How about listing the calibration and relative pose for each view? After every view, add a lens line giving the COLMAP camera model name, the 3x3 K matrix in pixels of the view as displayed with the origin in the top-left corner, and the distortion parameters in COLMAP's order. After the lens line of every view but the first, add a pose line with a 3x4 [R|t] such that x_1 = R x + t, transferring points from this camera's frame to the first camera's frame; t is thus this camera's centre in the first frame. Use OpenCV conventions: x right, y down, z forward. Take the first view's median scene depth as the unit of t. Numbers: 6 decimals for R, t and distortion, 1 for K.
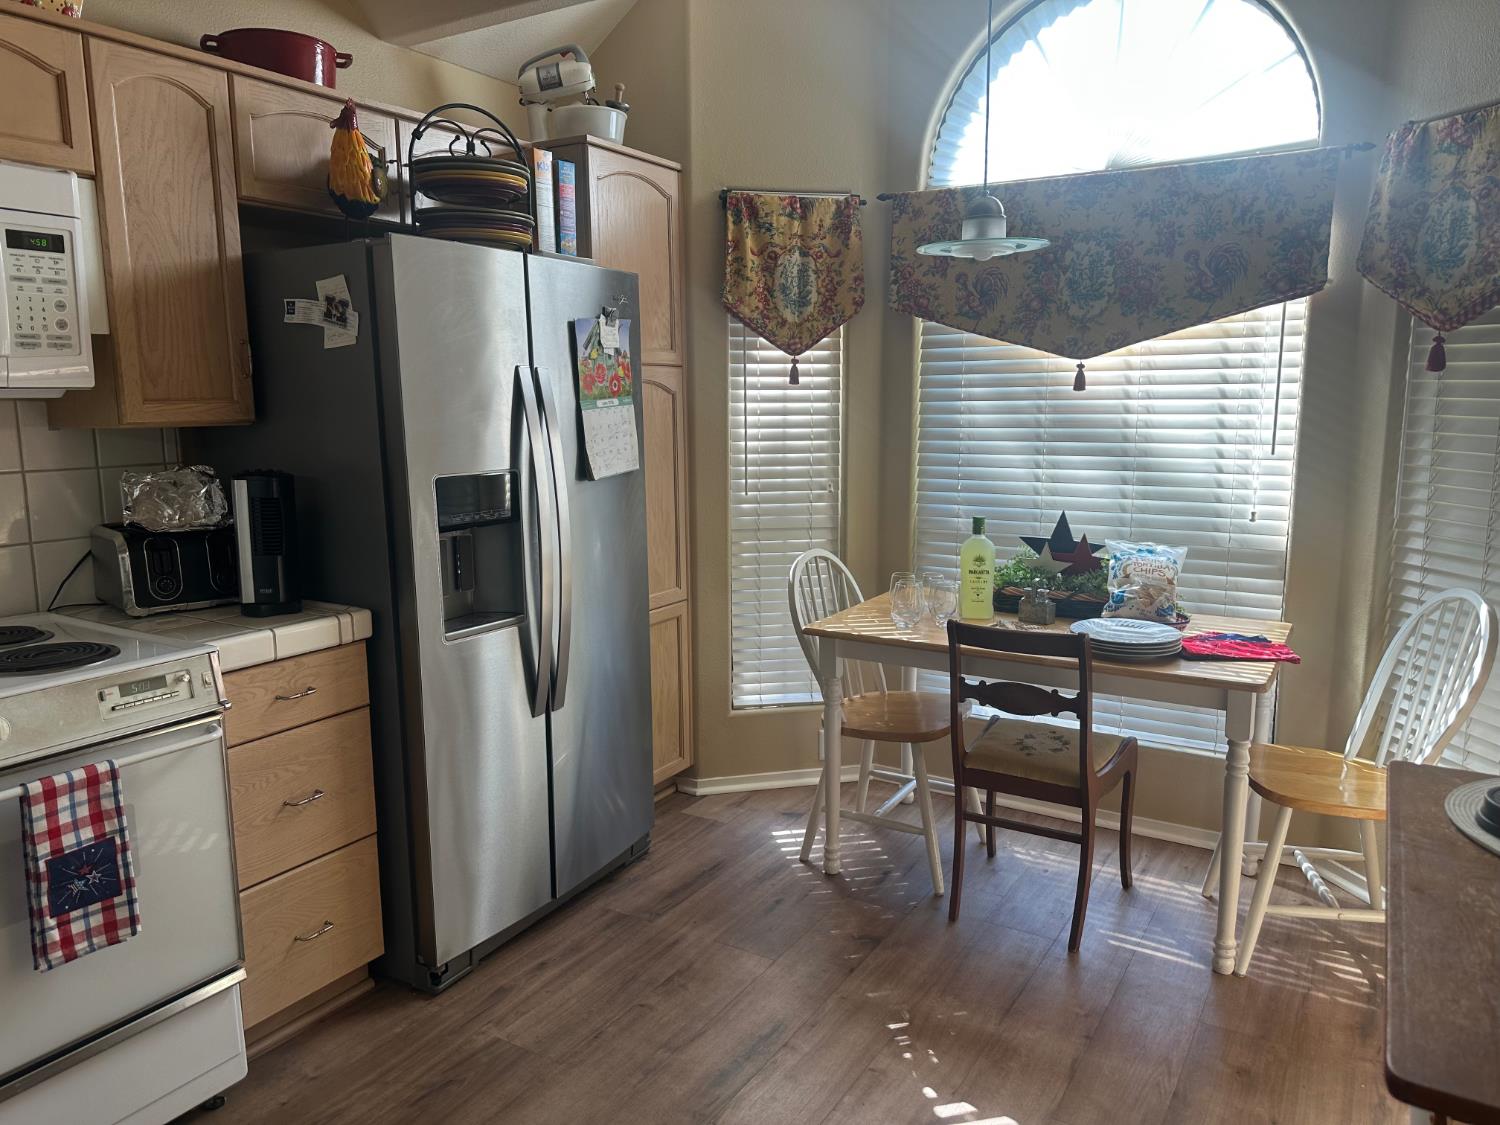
lens RADIAL K [[1047.8, 0, 744.2], [0, 1047.8, 564.4], [0, 0, 1]] dist [-0.004184, -0.007506]
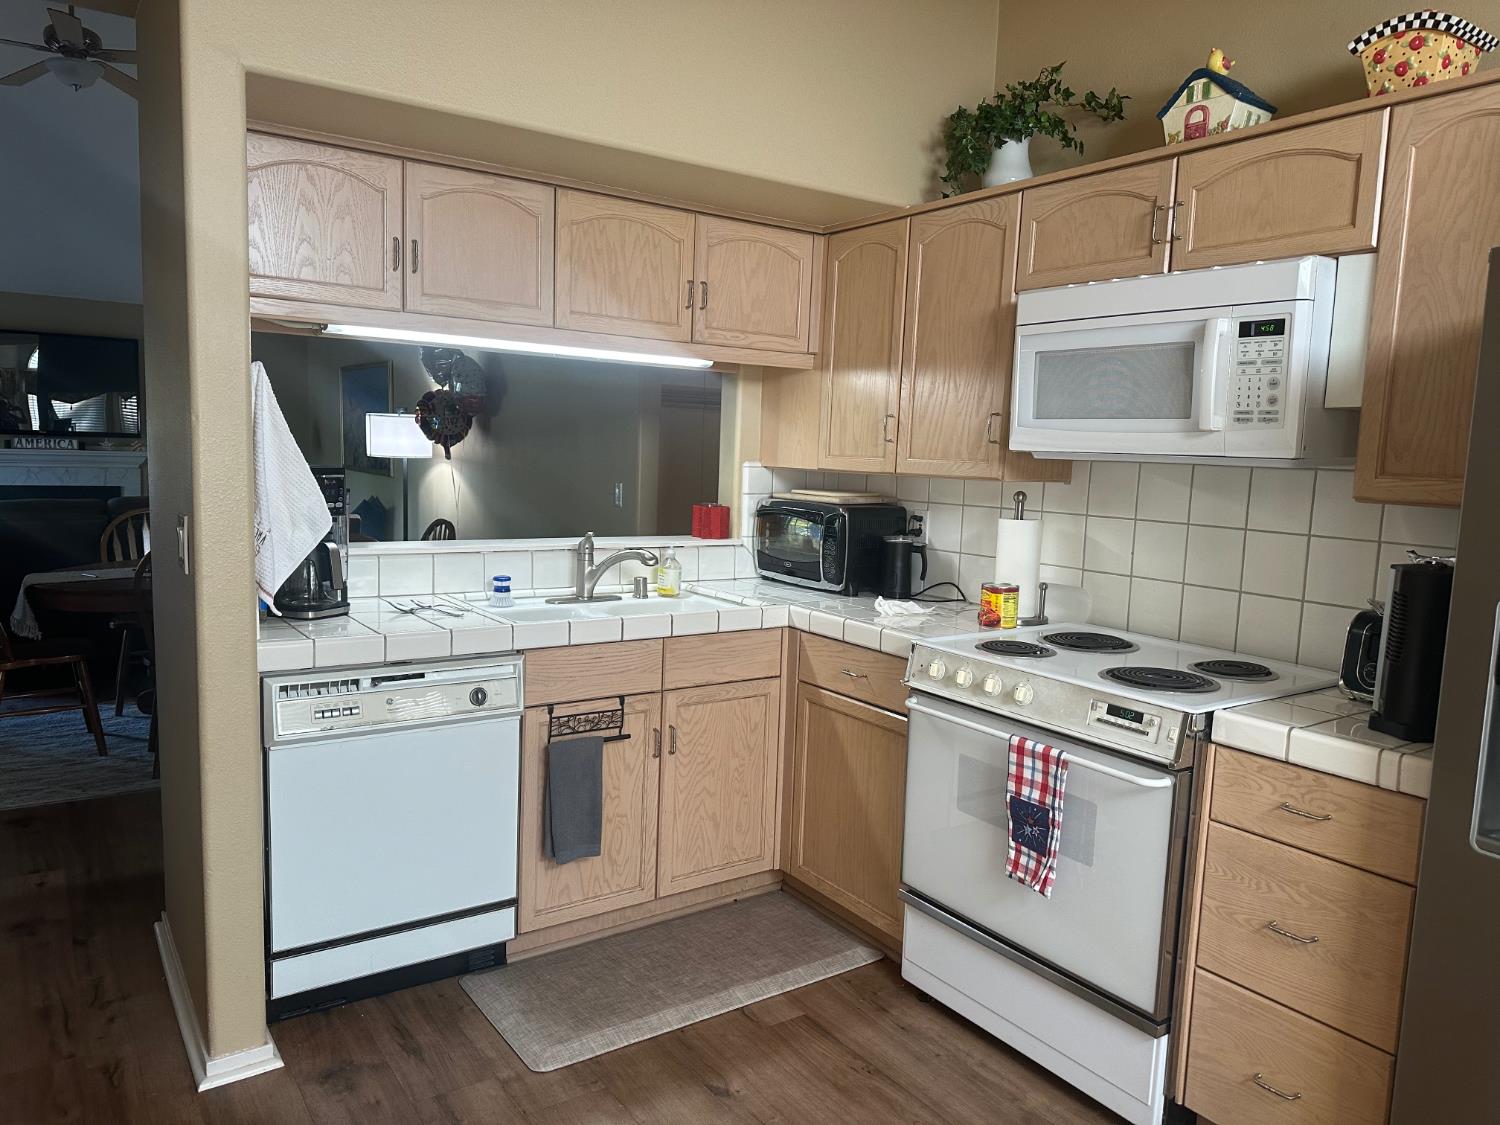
lens RADIAL K [[1047.8, 0, 745.5], [0, 1047.8, 564.9], [0, 0, 1]] dist [-0.004184, -0.007506]
pose [[-0.399662, 0.099685, -0.911226, 0.602153], [-0.177600, 0.966813, 0.183661, -0.172934], [0.899293, 0.235236, -0.368694, 0.983864]]
